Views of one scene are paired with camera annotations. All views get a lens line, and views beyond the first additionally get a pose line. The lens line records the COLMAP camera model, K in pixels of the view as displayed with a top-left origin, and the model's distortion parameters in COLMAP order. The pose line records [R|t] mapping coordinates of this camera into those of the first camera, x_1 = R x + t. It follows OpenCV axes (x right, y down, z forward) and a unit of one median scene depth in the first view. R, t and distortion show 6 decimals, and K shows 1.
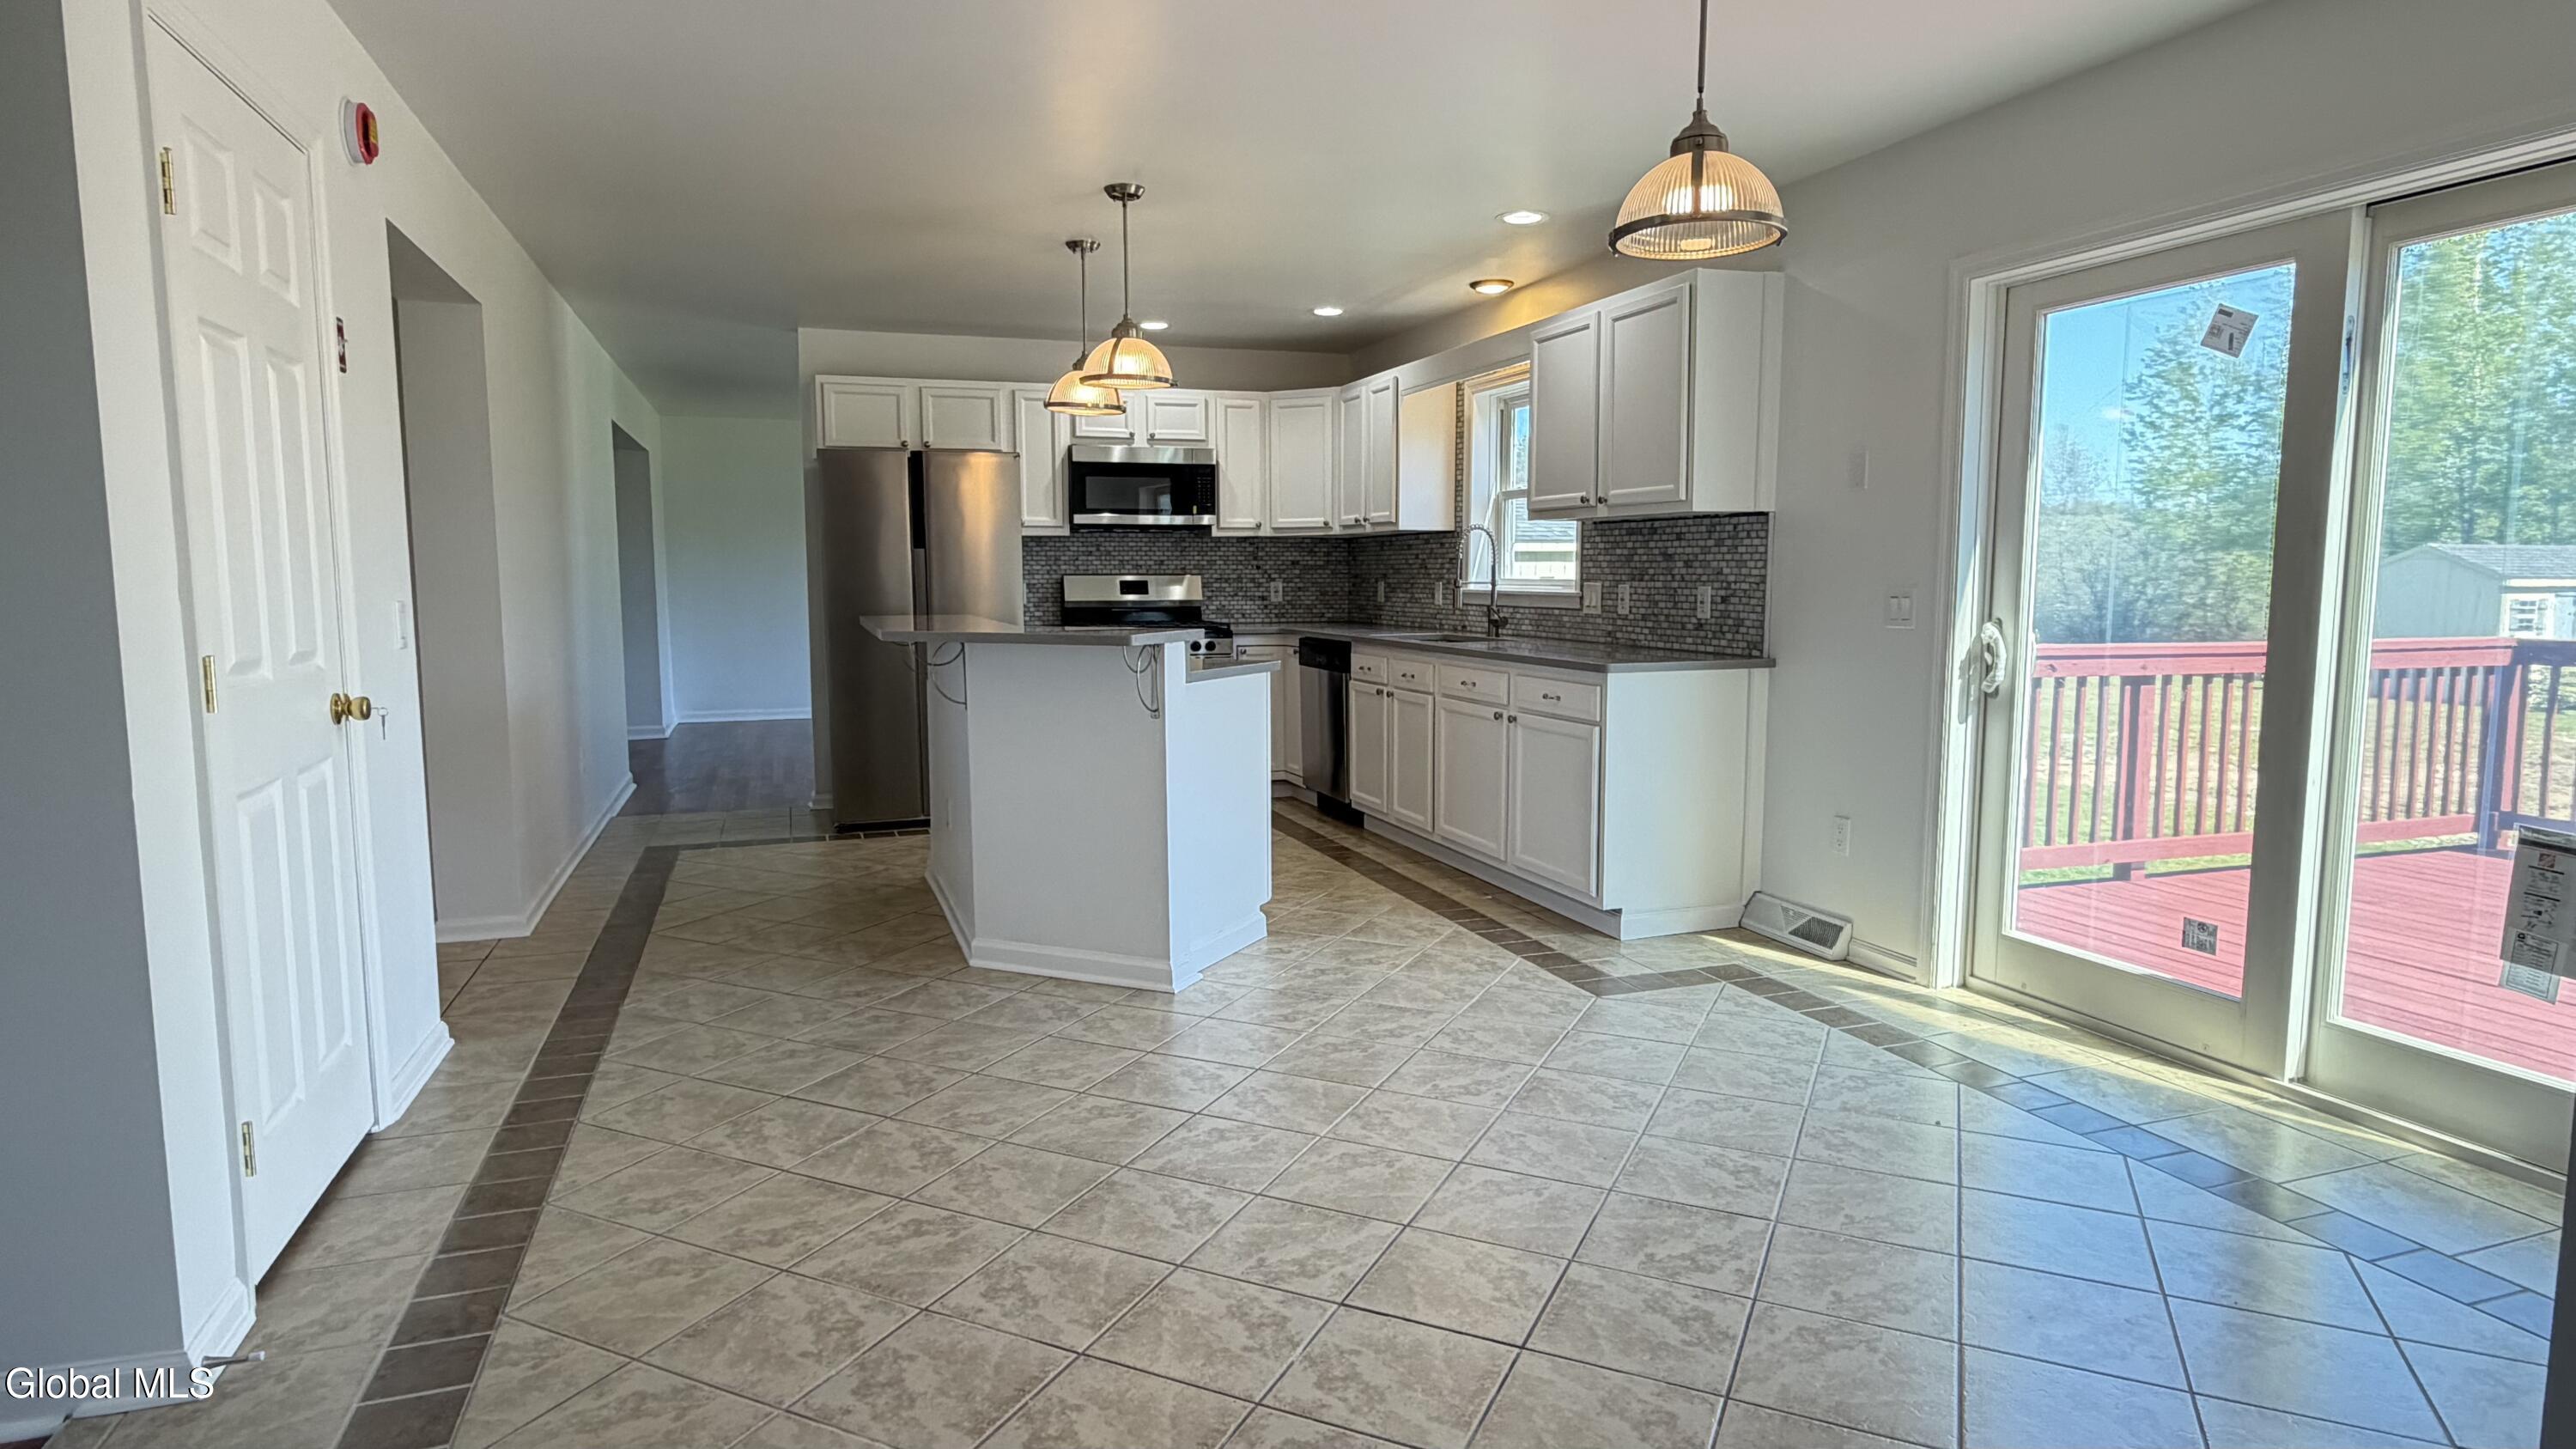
lens RADIAL K [[1408.0, 0, 1285.1], [0, 1408.0, 719.8], [0, 0, 1]] dist [0.002768, 0.000300]
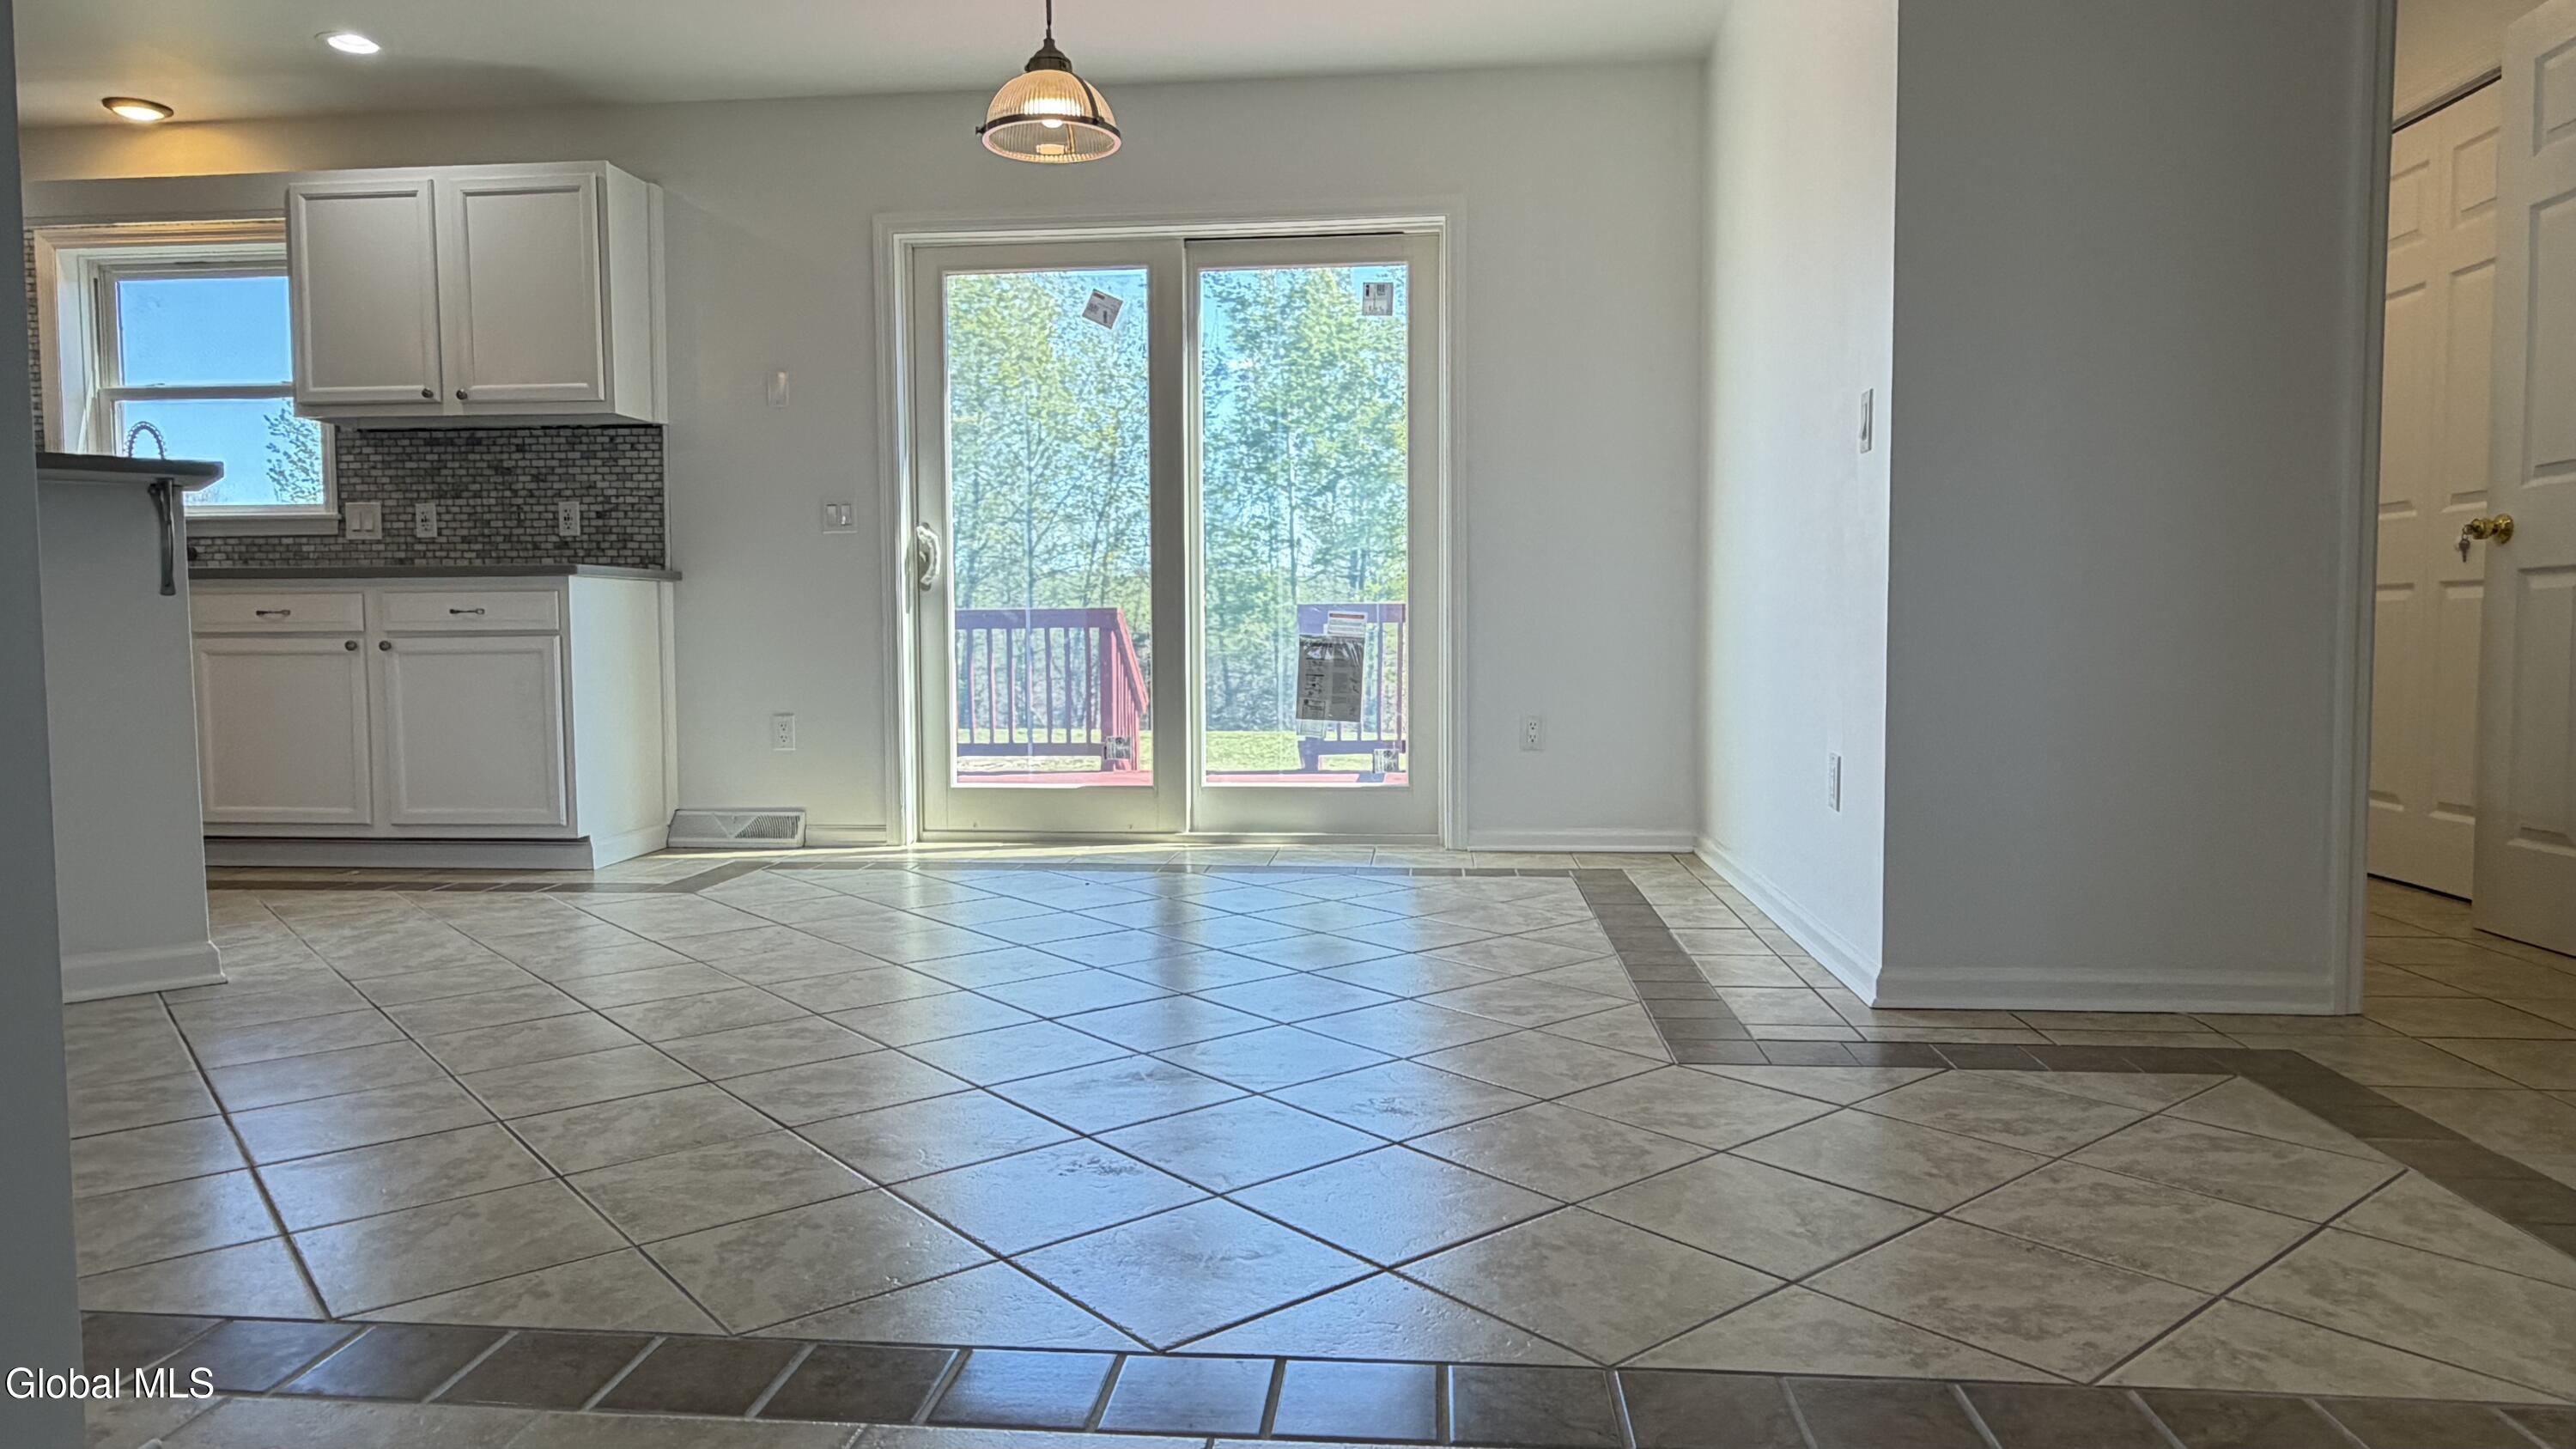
lens RADIAL K [[1592.9, 0, 1286.7], [0, 1592.9, 723.9], [0, 0, 1]] dist [-0.001613, 0.000089]
pose [[0.417692, -0.051696, 0.907117, -0.515936], [0.102730, 0.994665, 0.009382, 0.099939], [-0.902763, 0.089269, 0.420774, 0.150759]]
